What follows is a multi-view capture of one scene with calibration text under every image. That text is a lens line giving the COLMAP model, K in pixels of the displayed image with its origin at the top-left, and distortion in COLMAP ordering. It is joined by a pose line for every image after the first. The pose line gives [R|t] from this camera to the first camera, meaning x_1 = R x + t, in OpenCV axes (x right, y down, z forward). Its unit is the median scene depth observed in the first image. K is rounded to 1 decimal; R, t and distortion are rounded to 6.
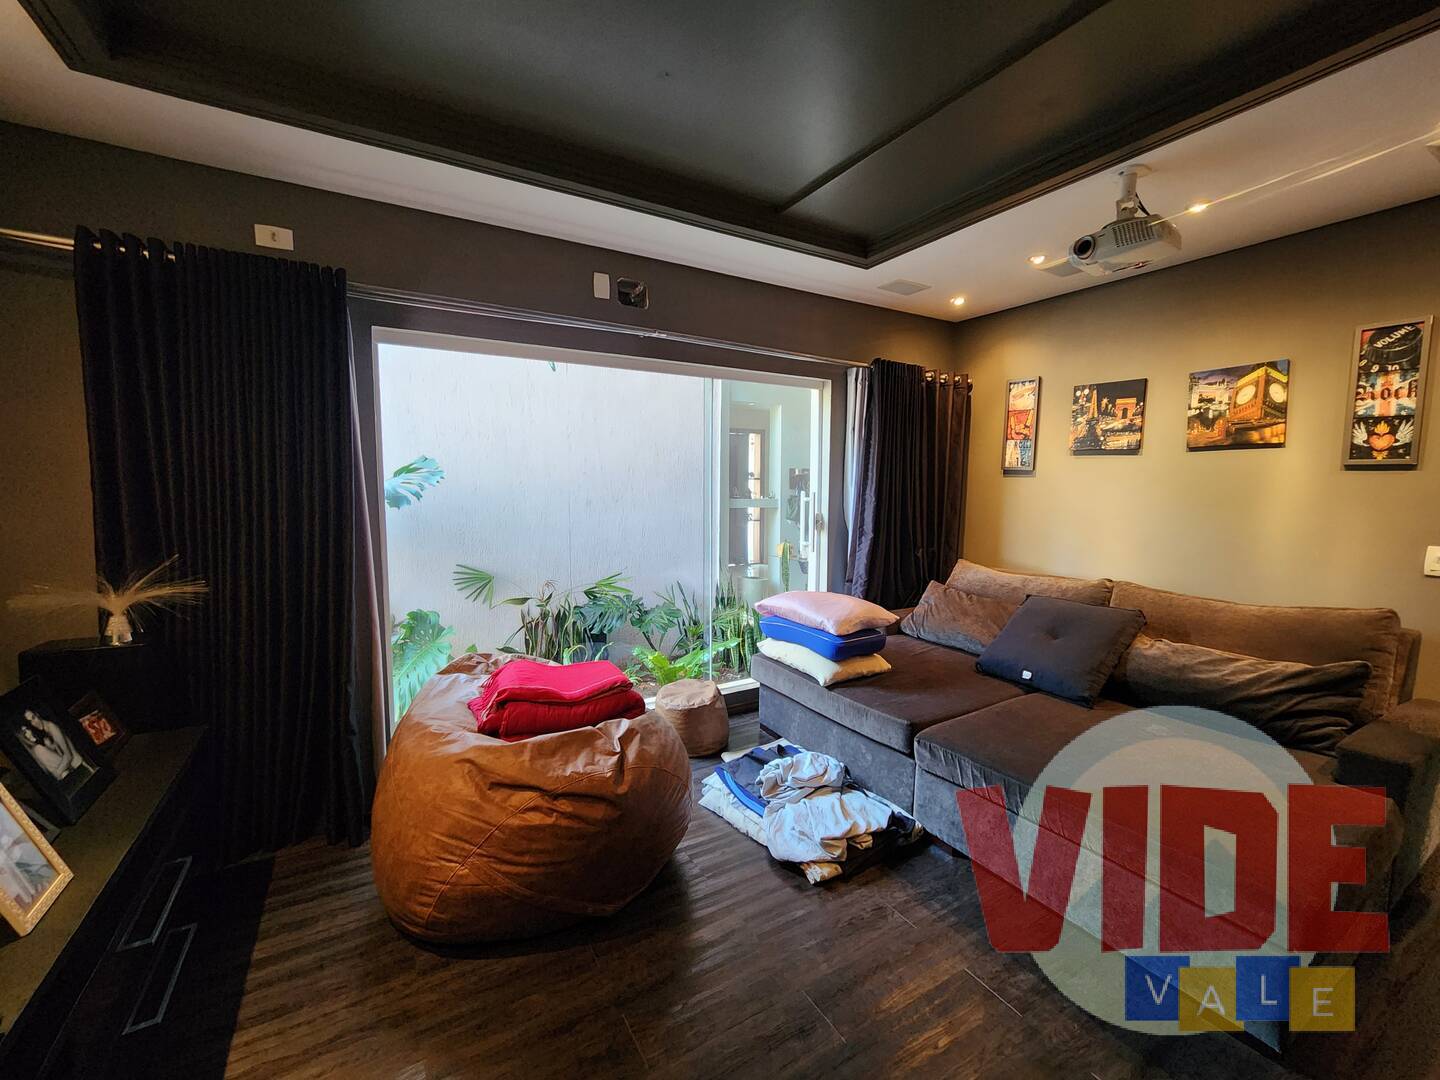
lens RADIAL K [[591.5, 0, 718.8], [0, 591.5, 534.3], [0, 0, 1]] dist [0.002795, -0.001965]
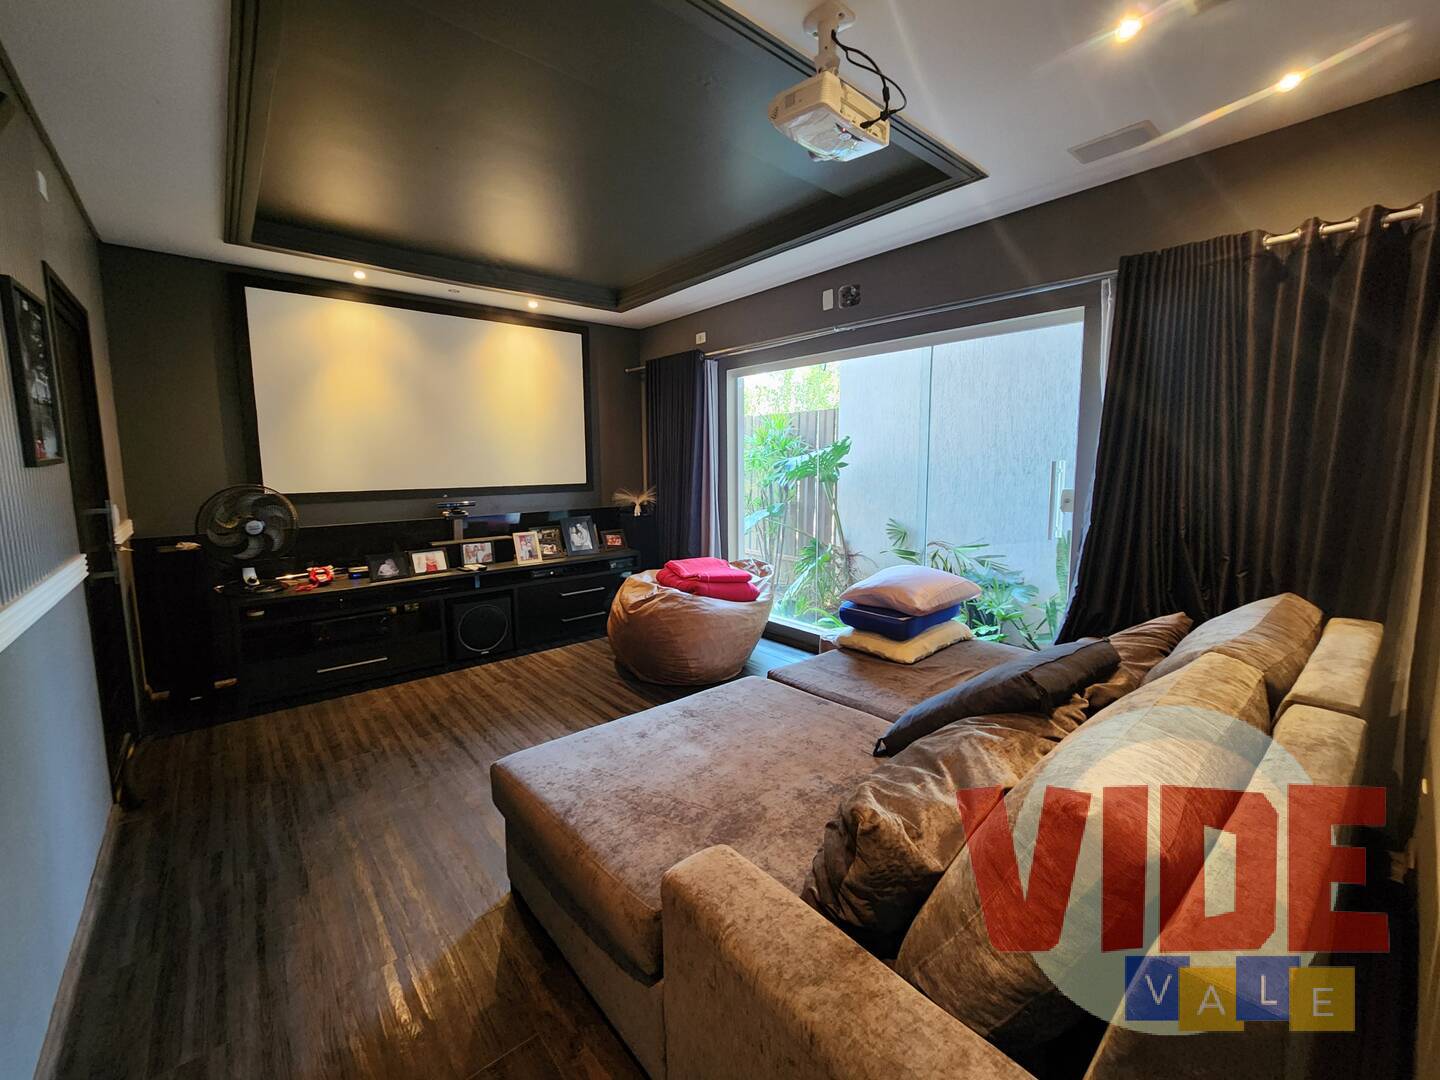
lens RADIAL K [[591.5, 0, 721.3], [0, 591.5, 533.3], [0, 0, 1]] dist [0.002795, -0.001965]
pose [[0.171127, 0.115505, -0.978455, 1.075088], [-0.080656, 0.991413, 0.102928, -0.029130], [0.981942, 0.061305, 0.178974, 0.567869]]
